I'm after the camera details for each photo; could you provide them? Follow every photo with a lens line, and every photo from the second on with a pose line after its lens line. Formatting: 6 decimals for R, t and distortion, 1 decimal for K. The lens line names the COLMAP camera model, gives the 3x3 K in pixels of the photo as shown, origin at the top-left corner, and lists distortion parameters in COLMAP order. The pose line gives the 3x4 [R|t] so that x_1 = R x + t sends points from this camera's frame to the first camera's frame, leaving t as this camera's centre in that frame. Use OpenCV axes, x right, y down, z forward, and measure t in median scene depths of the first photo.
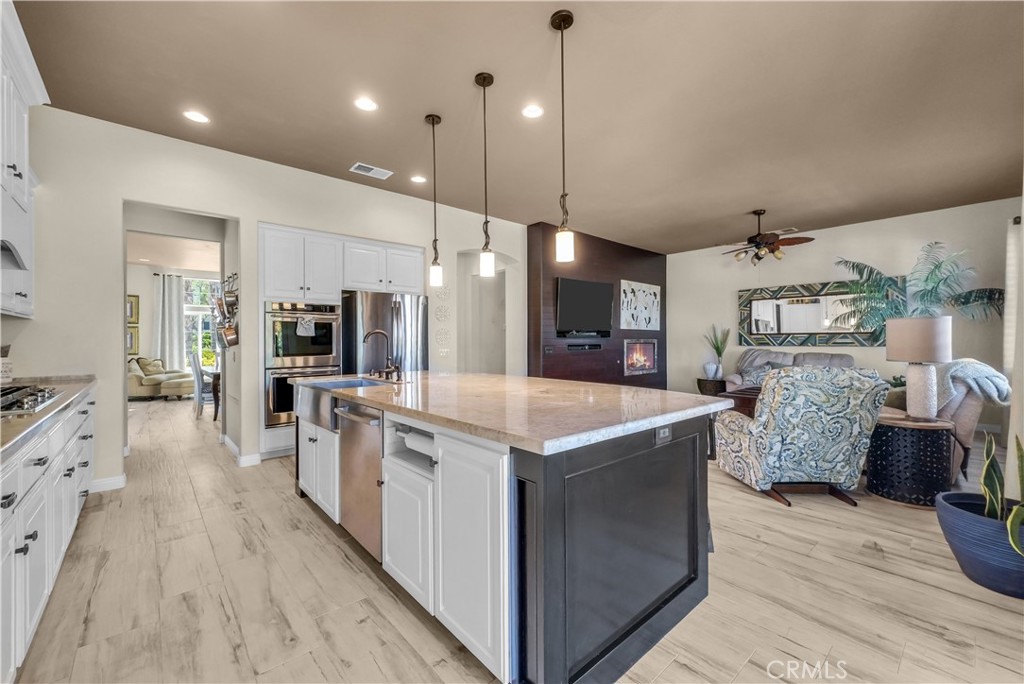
lens RADIAL K [[418.9, 0, 515.6], [0, 418.9, 340.4], [0, 0, 1]] dist [-0.000410, -0.000042]
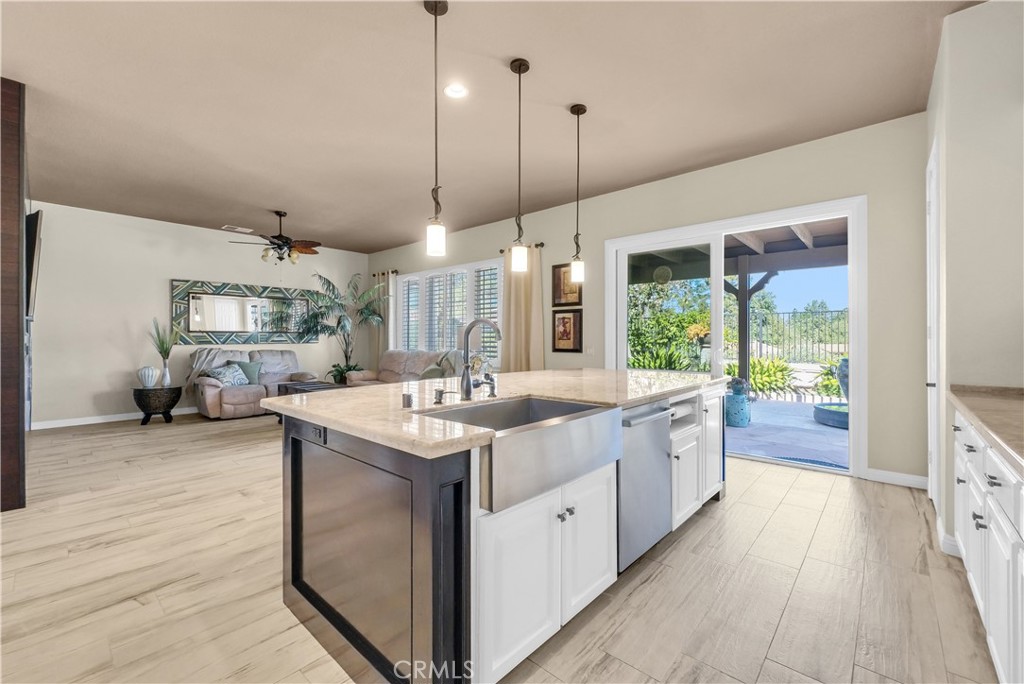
lens RADIAL K [[418.9, 0, 510.3], [0, 418.9, 338.1], [0, 0, 1]] dist [-0.000410, -0.000042]
pose [[-0.107653, 0.004111, 0.994180, -0.398161], [-0.001243, 0.999990, -0.004270, 0.002177], [-0.994188, -0.001696, -0.107647, 0.437994]]
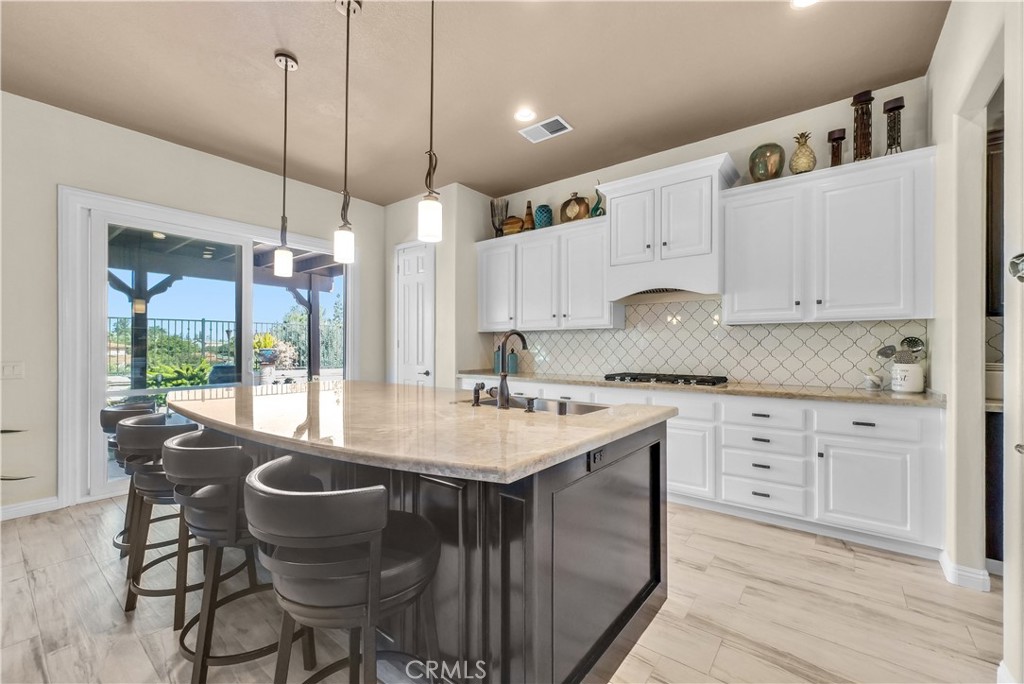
lens RADIAL K [[418.9, 0, 512.1], [0, 418.9, 344.4], [0, 0, 1]] dist [-0.000410, -0.000042]
pose [[-0.984981, 0.001744, -0.172652, -0.092252], [0.003187, 0.999962, -0.008079, 0.001345], [0.172632, -0.008508, -0.984950, 0.703550]]
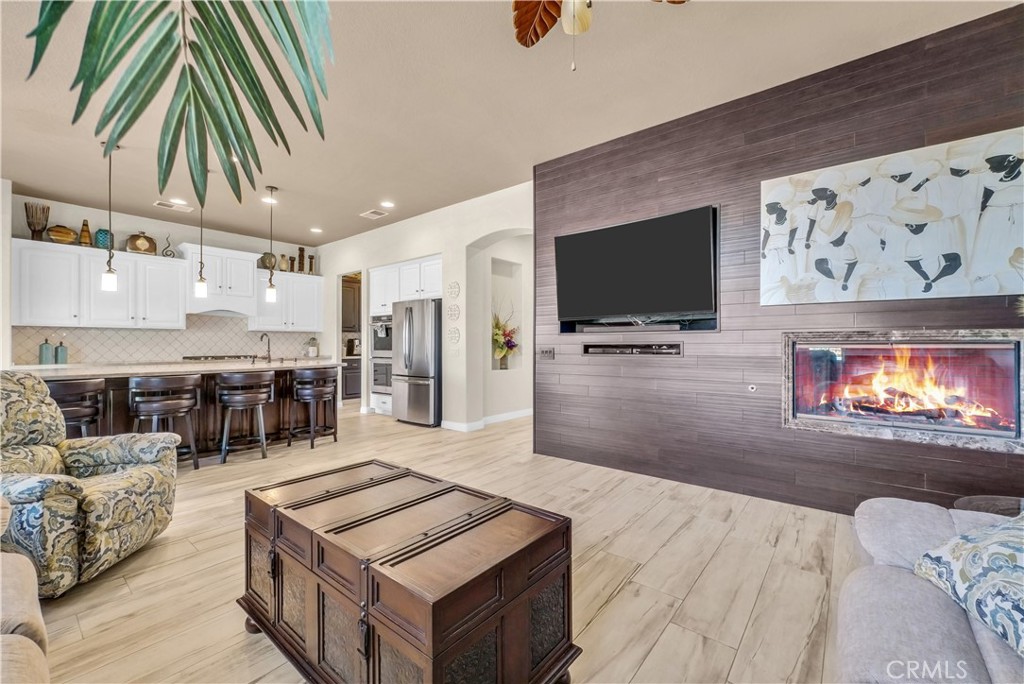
lens RADIAL K [[418.9, 0, 510.9], [0, 418.9, 343.7], [0, 0, 1]] dist [-0.000410, -0.000042]
pose [[0.149166, 0.003276, -0.988807, 0.642901], [0.004468, 0.999982, 0.003987, 0.006400], [0.988802, -0.005012, 0.149148, 0.741335]]
